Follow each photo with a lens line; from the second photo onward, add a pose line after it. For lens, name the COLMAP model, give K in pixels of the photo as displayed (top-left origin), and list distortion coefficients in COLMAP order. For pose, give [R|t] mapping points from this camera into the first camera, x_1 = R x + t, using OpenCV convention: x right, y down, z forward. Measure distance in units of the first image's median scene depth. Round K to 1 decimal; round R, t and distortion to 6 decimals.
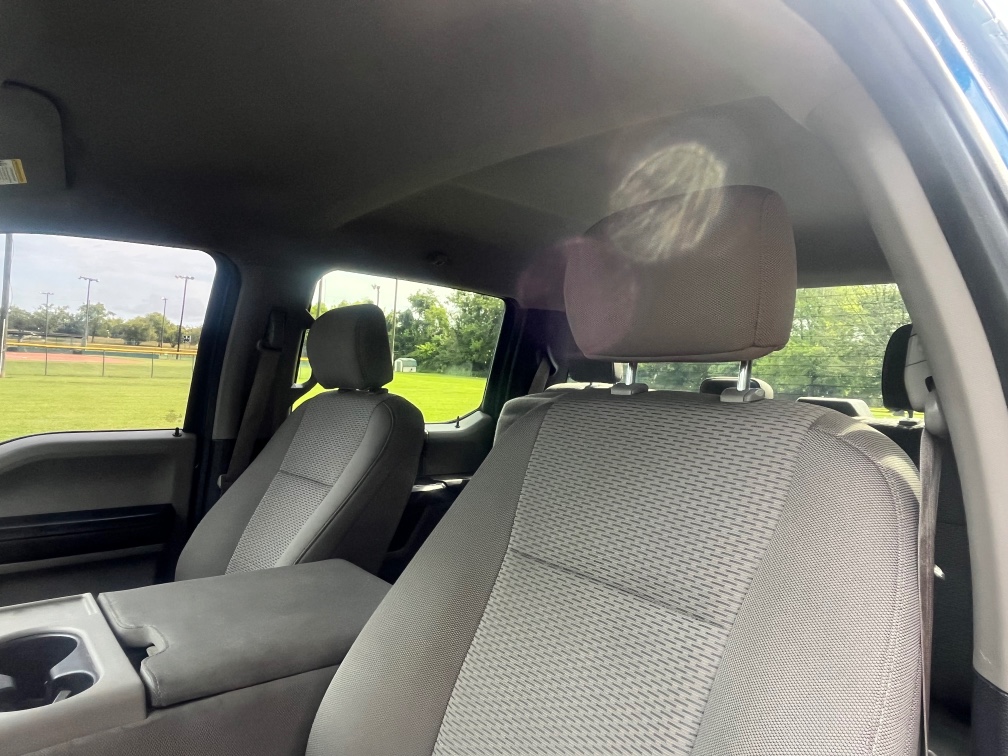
lens RADIAL K [[632.7, 0, 500.0], [0, 632.7, 373.0], [0, 0, 1]] dist [-0.005731, 0.000104]
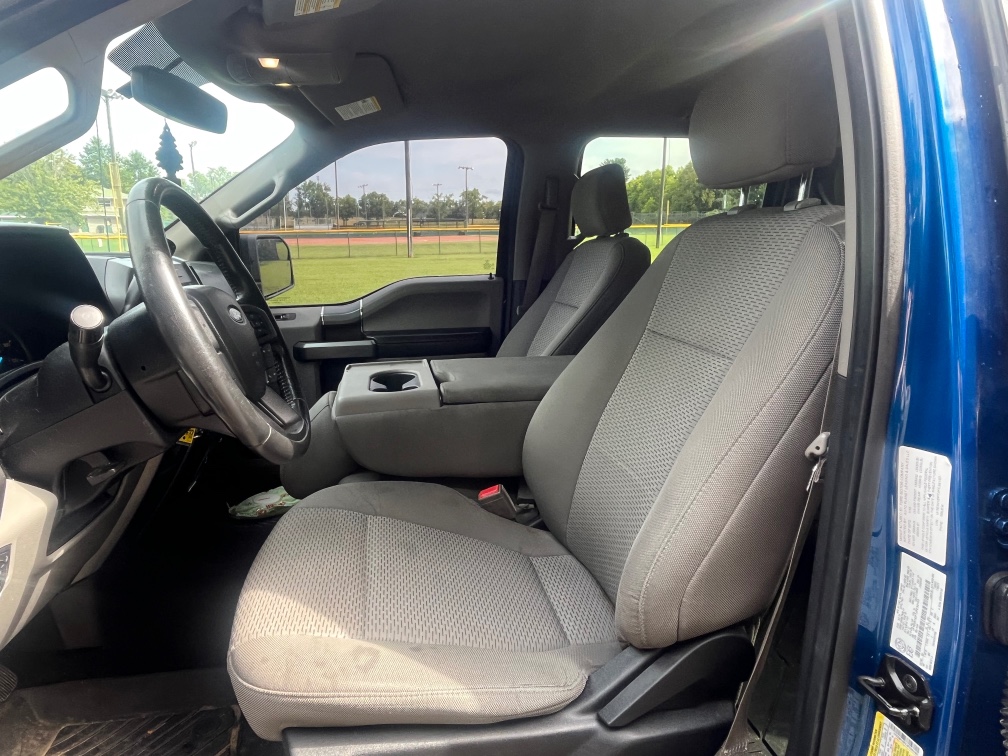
lens RADIAL K [[632.7, 0, 500.0], [0, 632.7, 373.0], [0, 0, 1]] dist [-0.005731, 0.000104]
pose [[0.859315, 0.047238, -0.509261, 0.219339], [0.059299, 0.979808, 0.190945, 0.037107], [0.507998, -0.194280, 0.839162, -0.191274]]
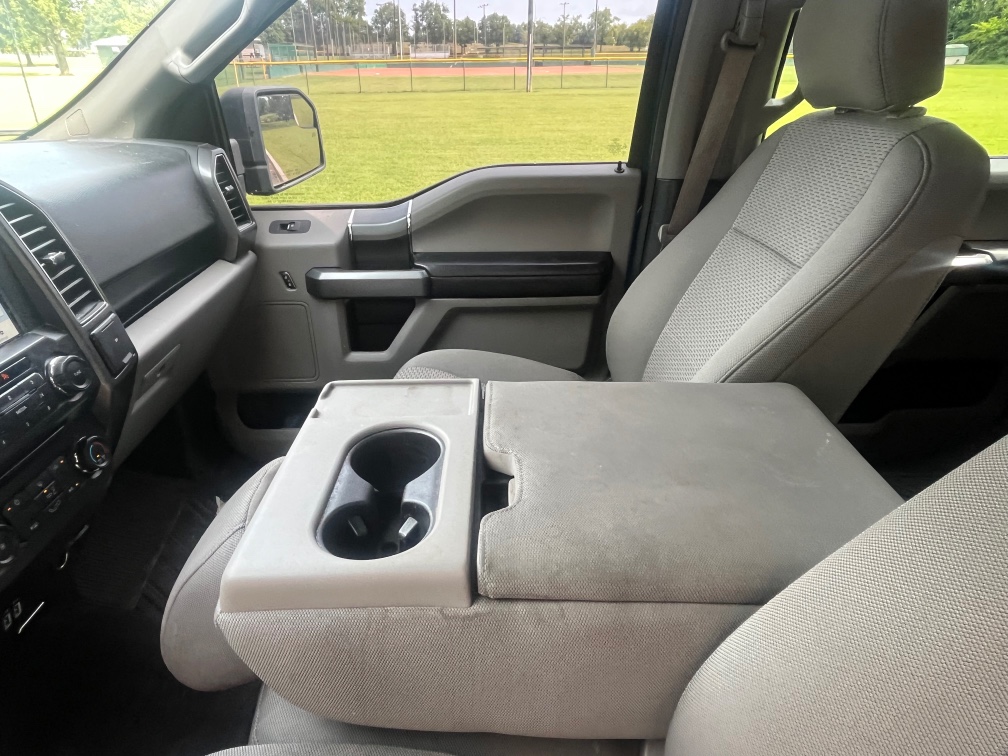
lens RADIAL K [[632.7, 0, 500.0], [0, 632.7, 373.0], [0, 0, 1]] dist [-0.005731, 0.000104]
pose [[0.752831, 0.235894, -0.614492, -0.051210], [0.048611, 0.911099, 0.409311, -0.008194], [0.656417, -0.338013, 0.674436, 0.237055]]
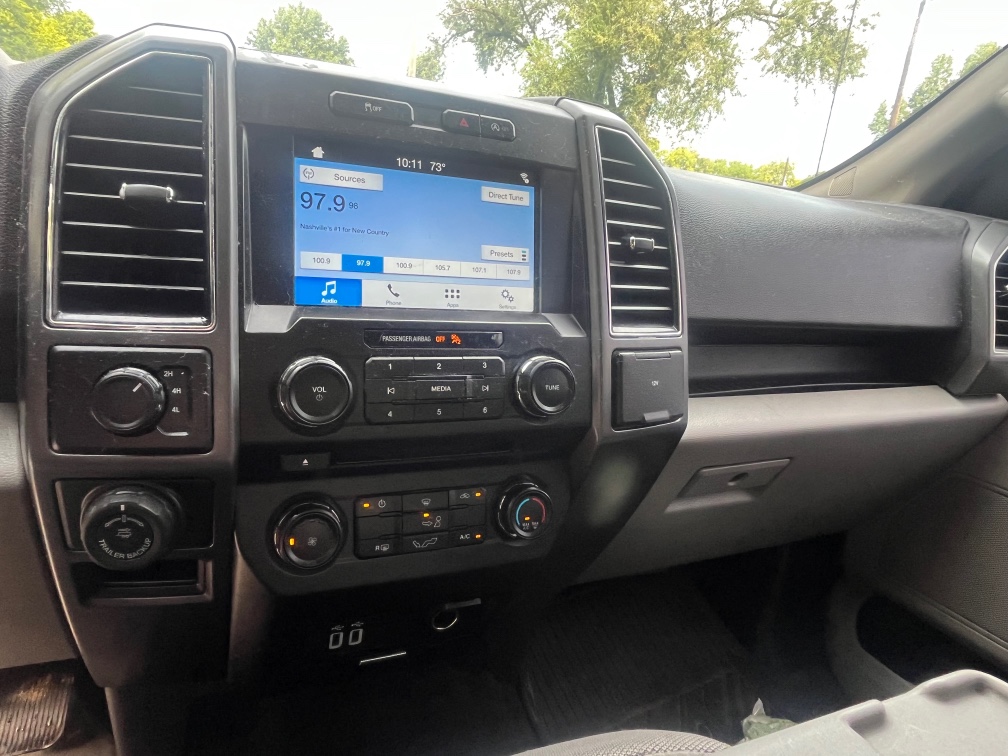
lens RADIAL K [[607.0, 0, 504.0], [0, 607.0, 378.0], [0, 0, 1]] dist [-0.000548, -0.000190]
pose [[-0.306467, 0.158107, -0.938659, -0.274731], [-0.101929, 0.974988, 0.197505, 0.099220], [0.946408, 0.156205, -0.282686, 0.393520]]
